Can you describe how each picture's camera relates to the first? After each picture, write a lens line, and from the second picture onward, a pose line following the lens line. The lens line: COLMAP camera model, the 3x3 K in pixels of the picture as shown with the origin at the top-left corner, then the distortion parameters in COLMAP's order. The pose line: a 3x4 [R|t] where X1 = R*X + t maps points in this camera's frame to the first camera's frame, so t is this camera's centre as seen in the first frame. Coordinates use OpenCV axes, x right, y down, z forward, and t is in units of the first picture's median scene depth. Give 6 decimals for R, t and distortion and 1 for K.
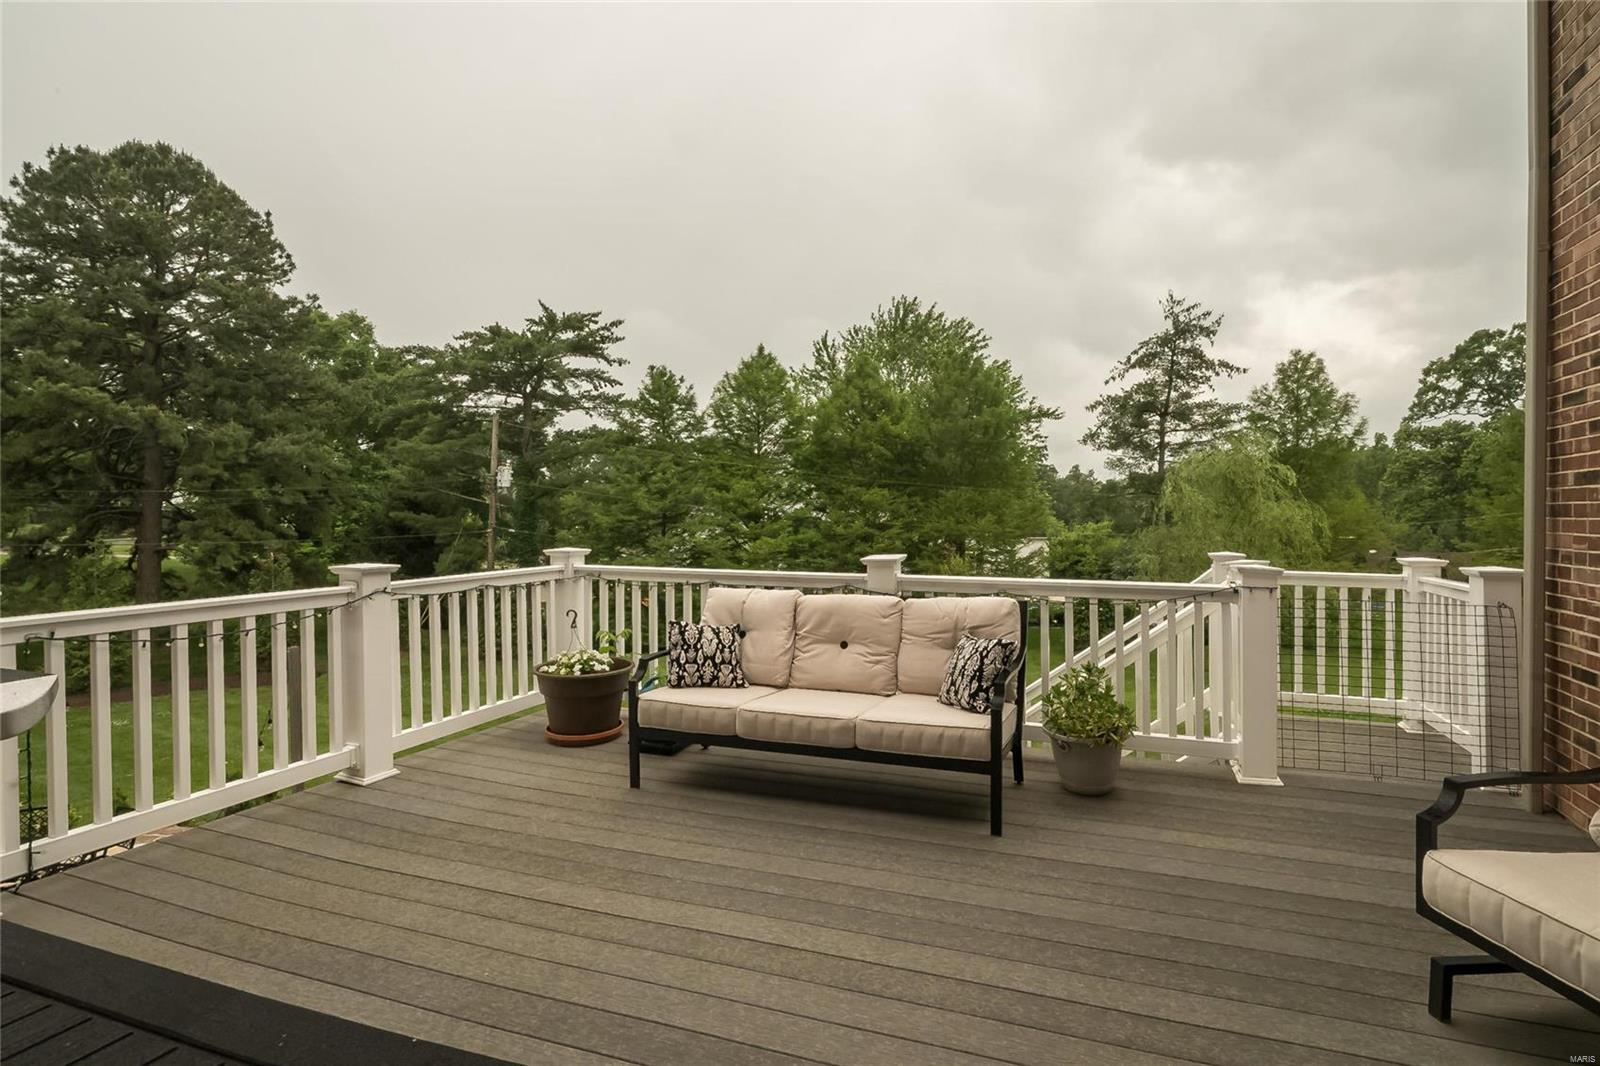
lens RADIAL K [[731.6, 0, 804.1], [0, 731.6, 528.8], [0, 0, 1]] dist [-0.002487, 0.000666]
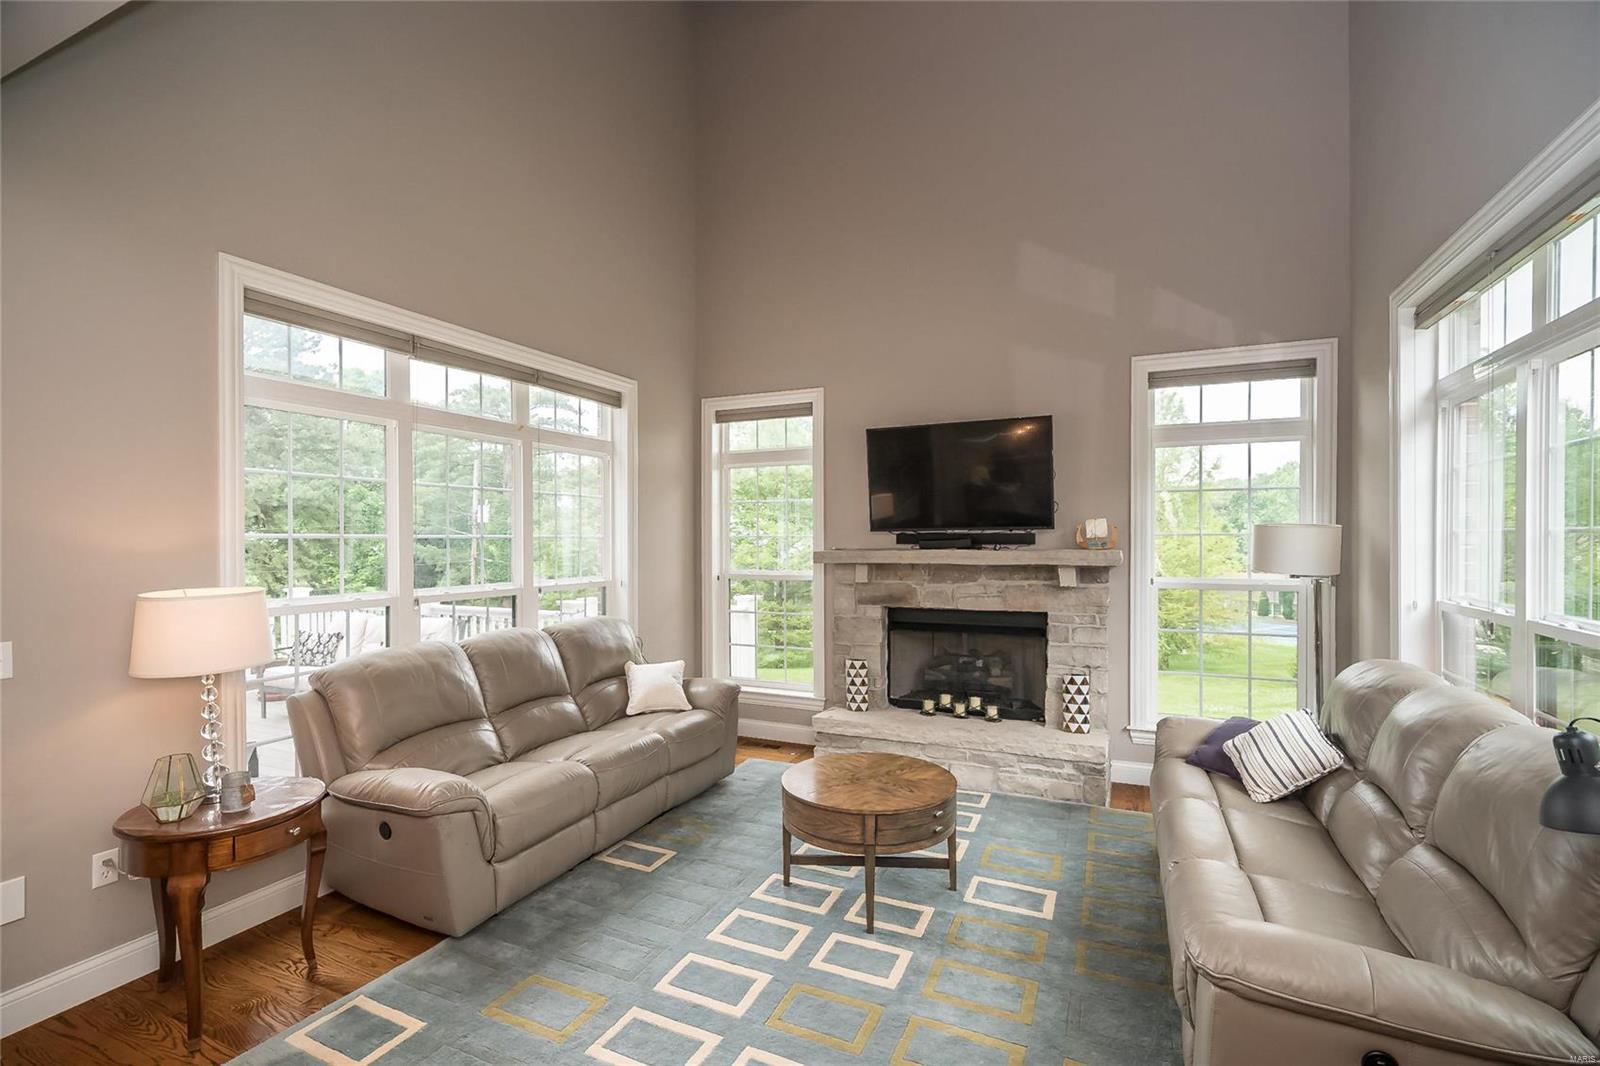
lens RADIAL K [[731.6, 0, 804.1], [0, 731.6, 543.3], [0, 0, 1]] dist [-0.002487, 0.000666]
pose [[0.995434, -0.006881, -0.095206, 0.378940], [0.006127, 0.999947, -0.008215, -0.020783], [0.095257, 0.007595, 0.995424, -0.211468]]
